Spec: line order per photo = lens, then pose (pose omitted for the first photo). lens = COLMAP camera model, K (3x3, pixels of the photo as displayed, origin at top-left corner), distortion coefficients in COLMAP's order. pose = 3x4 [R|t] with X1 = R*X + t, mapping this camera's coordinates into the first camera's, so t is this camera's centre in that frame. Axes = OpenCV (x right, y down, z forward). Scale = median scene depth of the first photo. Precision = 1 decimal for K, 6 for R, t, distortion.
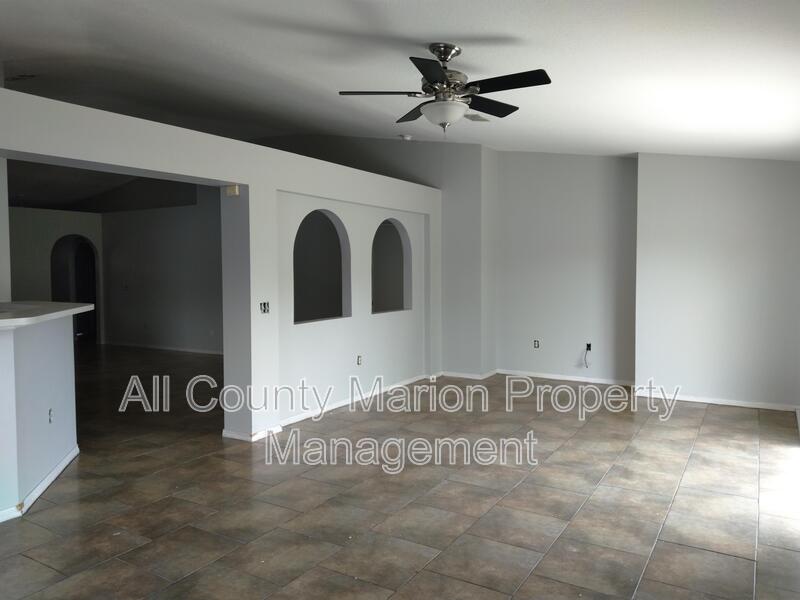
lens RADIAL K [[588.5, 0, 400.6], [0, 588.5, 296.2], [0, 0, 1]] dist [0.035289, -0.066694]
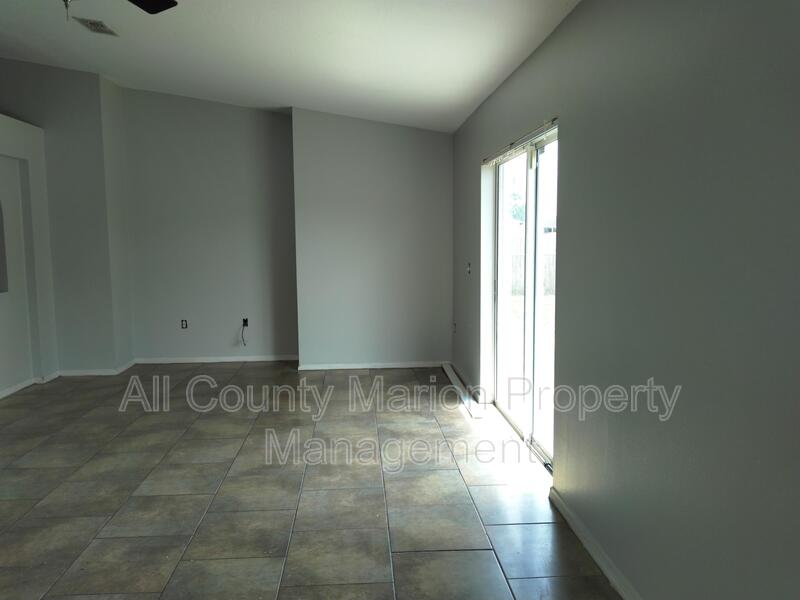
lens RADIAL K [[588.5, 0, 400.6], [0, 588.5, 296.2], [0, 0, 1]] dist [0.035289, -0.066694]
pose [[0.813444, -0.062161, 0.578312, -0.014682], [0.032959, 0.997601, 0.060868, -0.002239], [-0.580709, -0.030452, 0.813542, 0.247768]]
